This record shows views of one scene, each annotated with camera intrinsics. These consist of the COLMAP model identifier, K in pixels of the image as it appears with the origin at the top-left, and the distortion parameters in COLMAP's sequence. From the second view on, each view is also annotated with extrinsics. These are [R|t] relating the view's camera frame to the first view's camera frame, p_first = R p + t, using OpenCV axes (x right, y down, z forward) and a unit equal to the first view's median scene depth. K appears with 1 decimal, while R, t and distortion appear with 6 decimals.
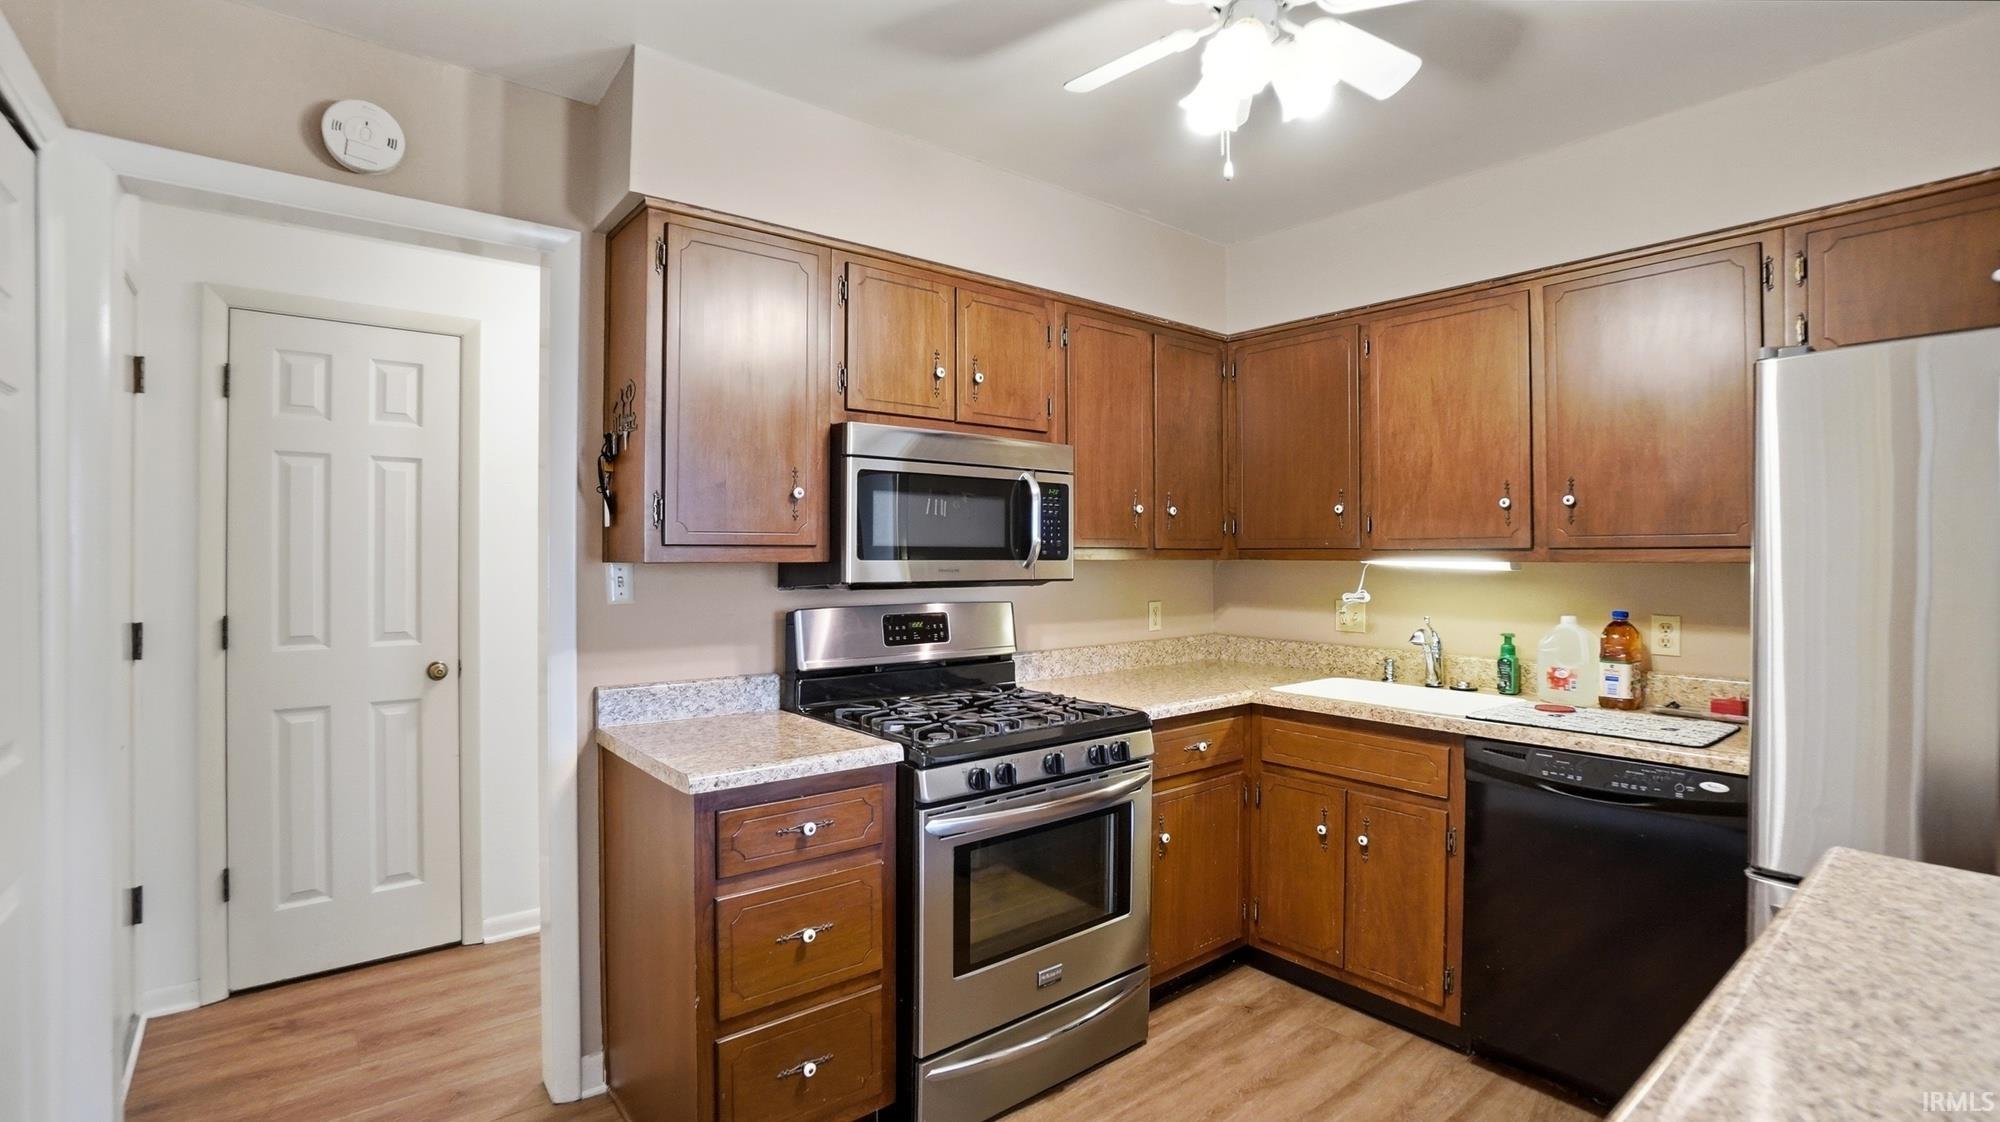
lens RADIAL K [[902.7, 0, 1027.8], [0, 902.7, 555.6], [0, 0, 1]] dist [-0.028712, 0.008065]
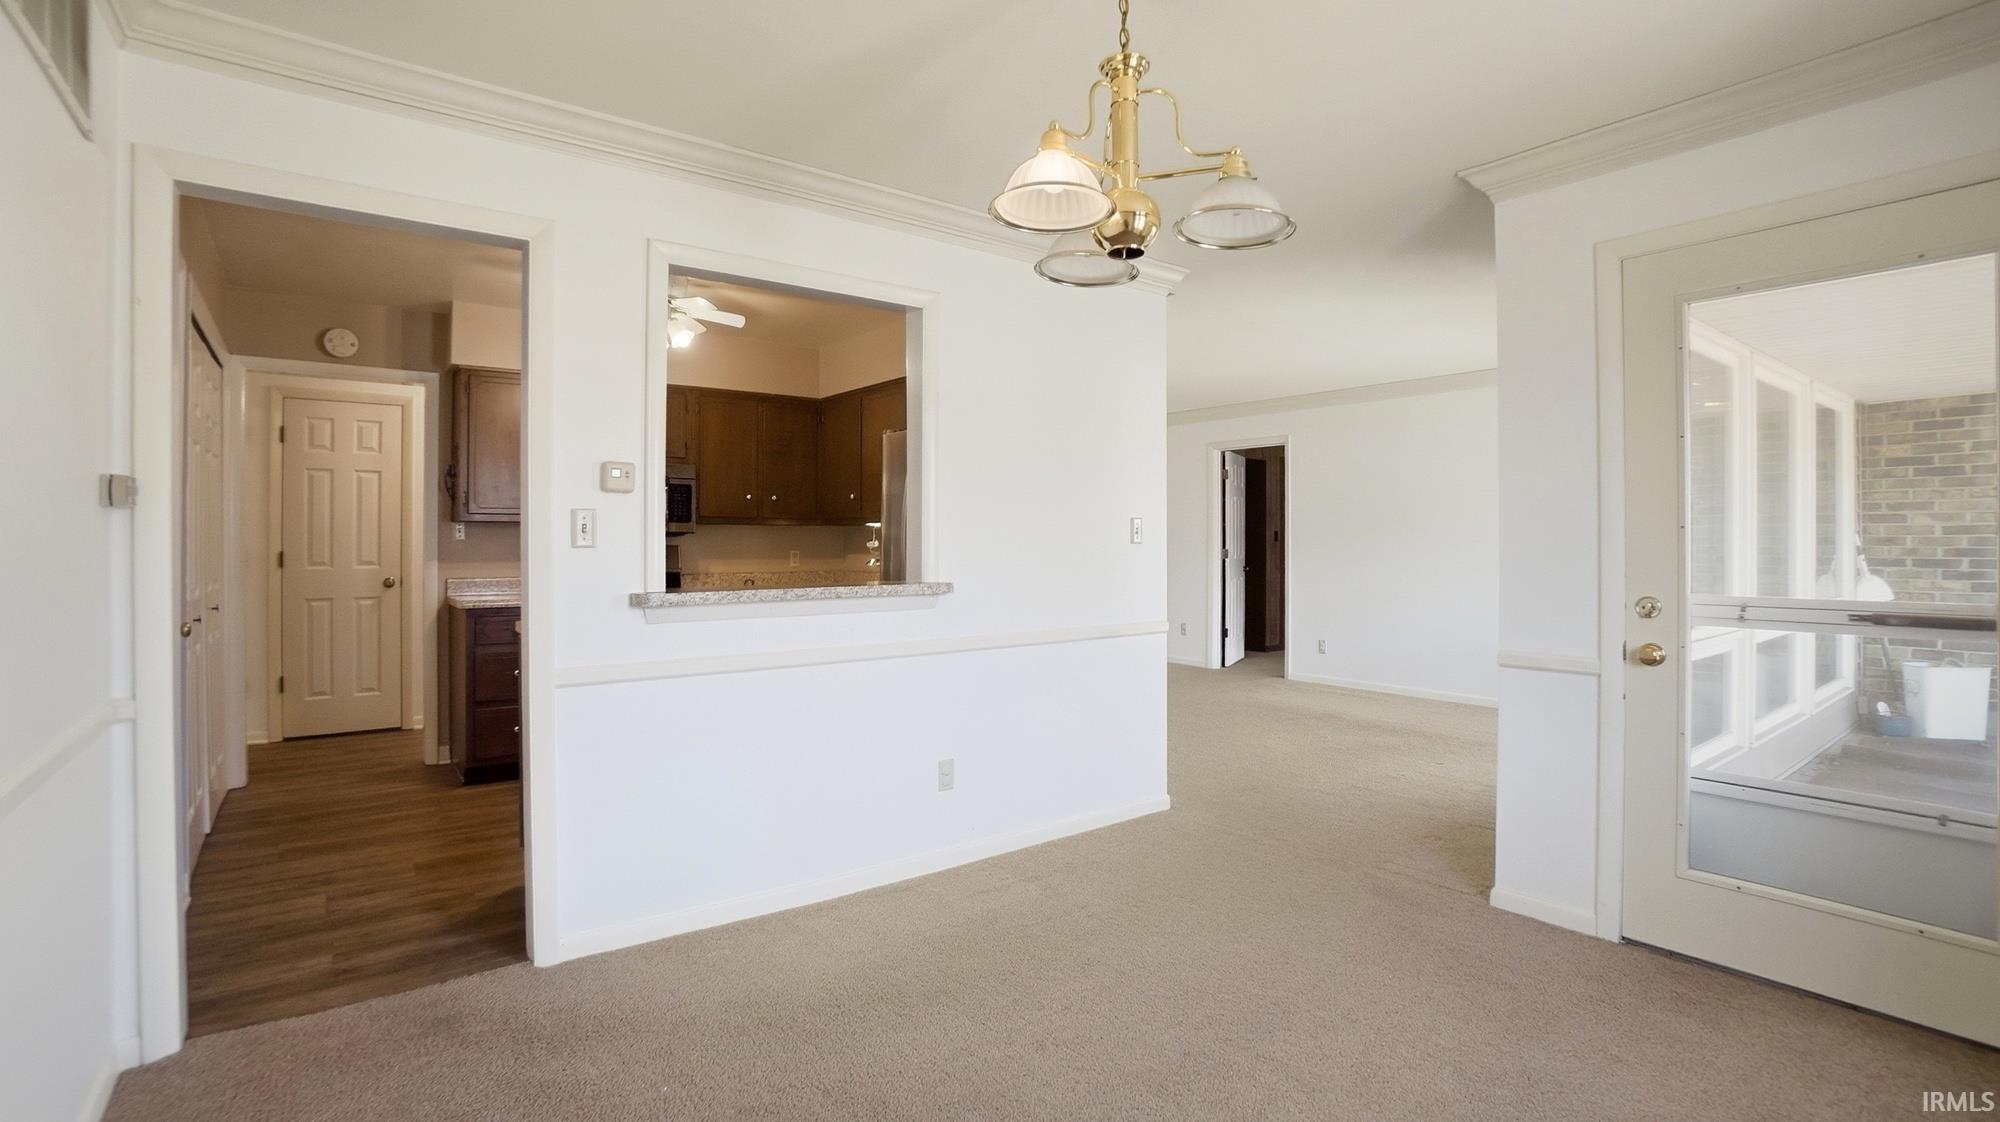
lens RADIAL K [[902.7, 0, 1009.8], [0, 902.7, 539.8], [0, 0, 1]] dist [-0.028712, 0.008065]
pose [[0.999381, 0.000035, -0.035192, 0.864358], [-0.000093, 0.999999, -0.001625, 0.048565], [0.035192, 0.001627, 0.999379, -1.013143]]
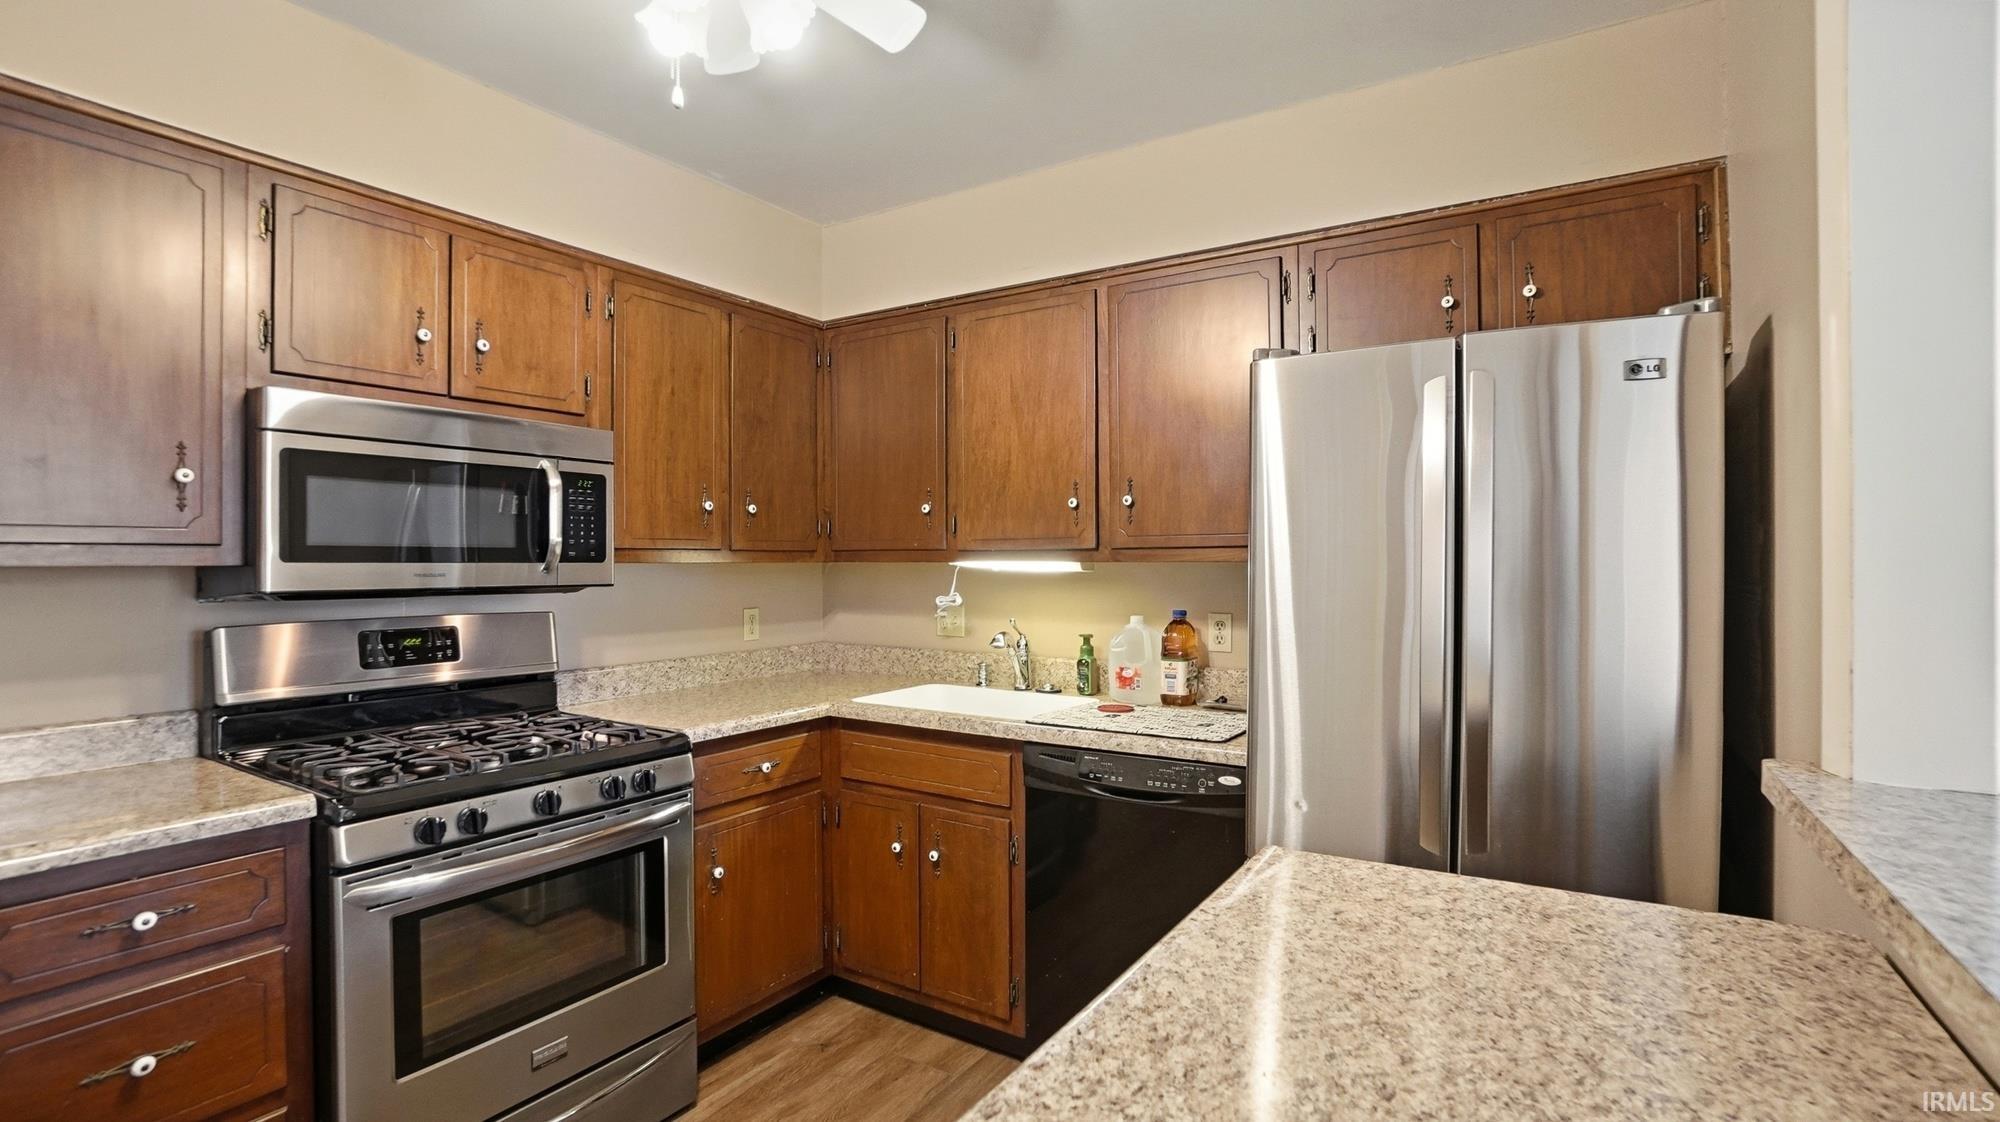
lens RADIAL K [[902.7, 0, 1013.7], [0, 902.7, 568.0], [0, 0, 1]] dist [-0.028712, 0.008065]
pose [[0.956042, -0.006090, 0.293166, 0.176578], [0.004145, 0.999965, 0.007256, 0.005654], [-0.293200, -0.005722, 0.956034, 0.064129]]
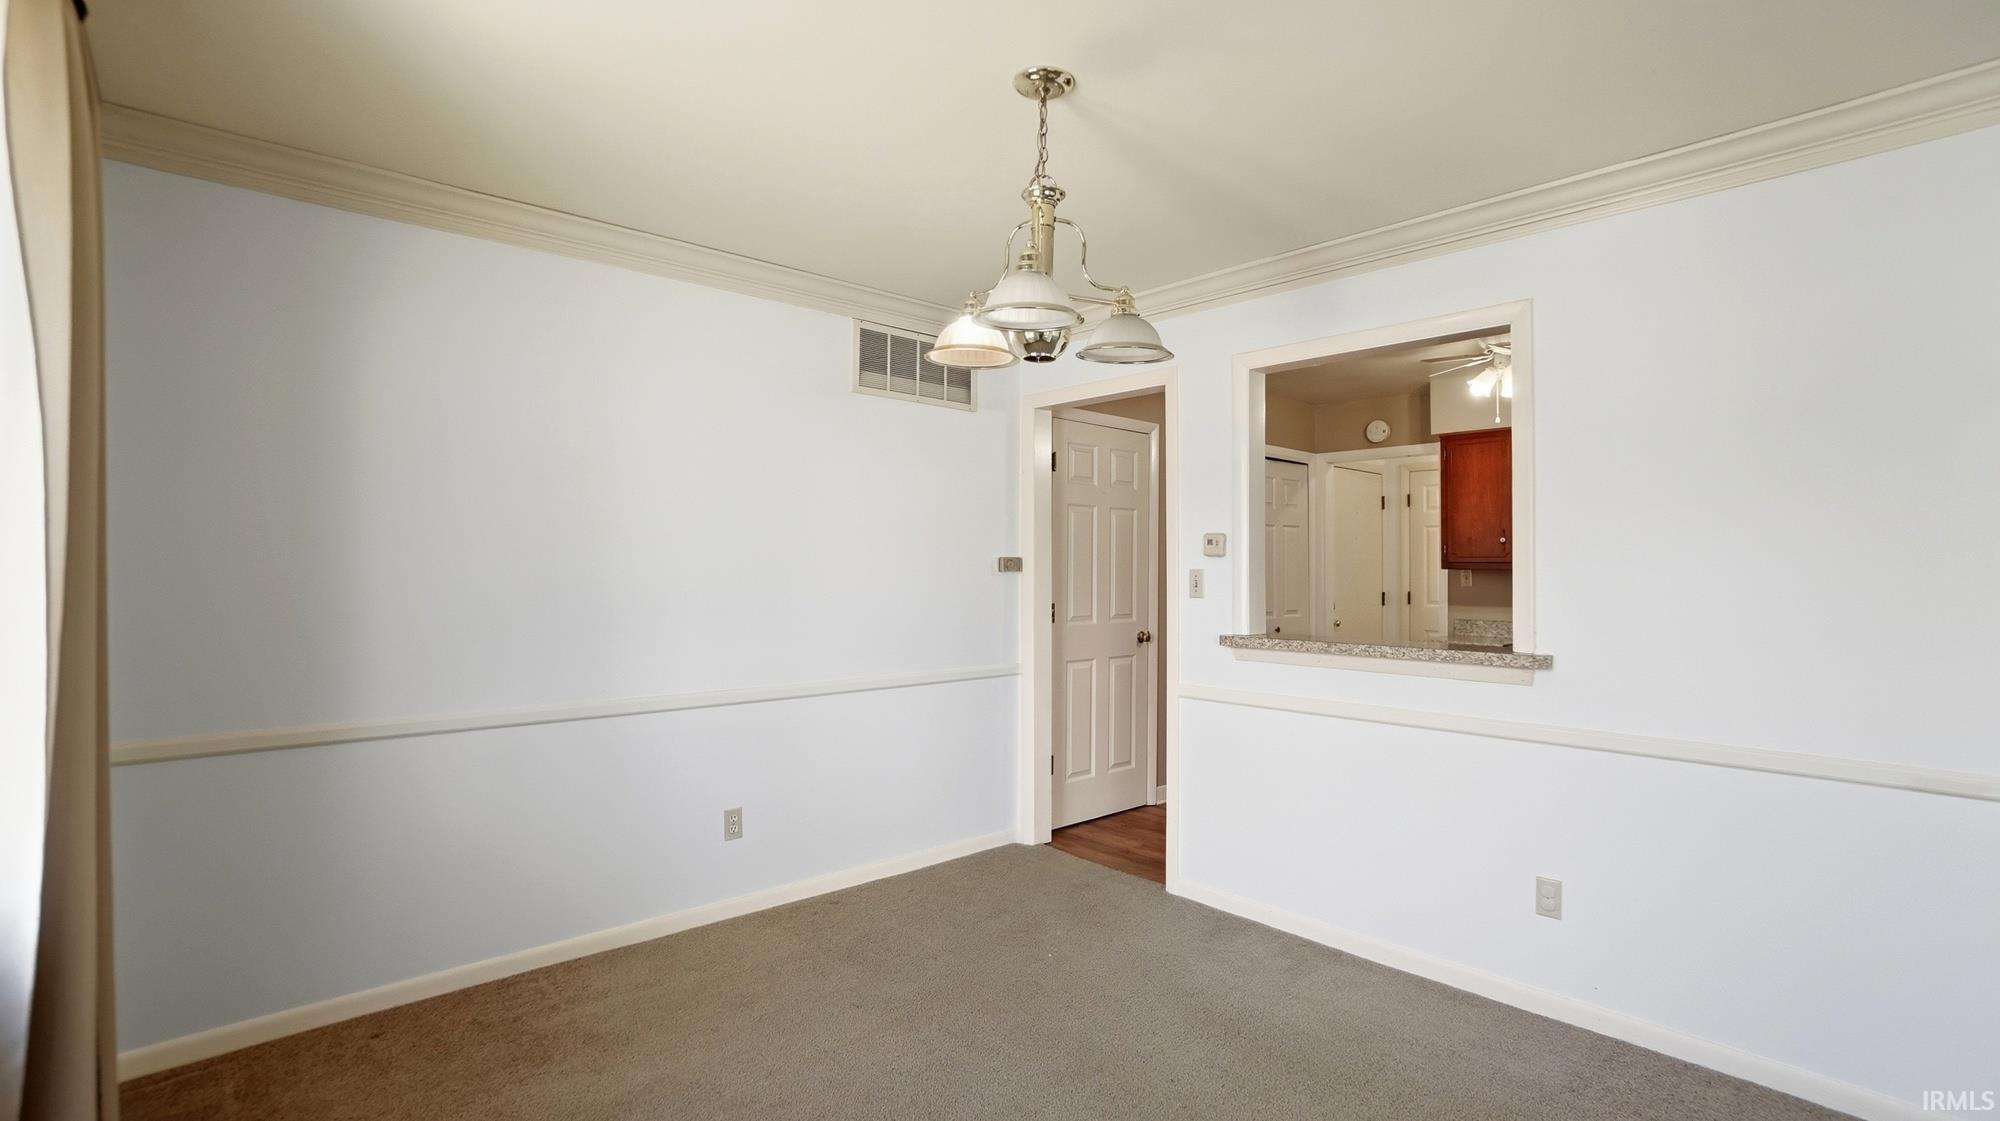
lens RADIAL K [[902.7, 0, 994.8], [0, 902.7, 548.7], [0, 0, 1]] dist [-0.028712, 0.008065]
pose [[0.070236, -0.022212, -0.997283, 1.716481], [-0.008727, 0.999700, -0.022880, 0.014636], [0.997492, 0.010310, 0.070021, -0.416945]]
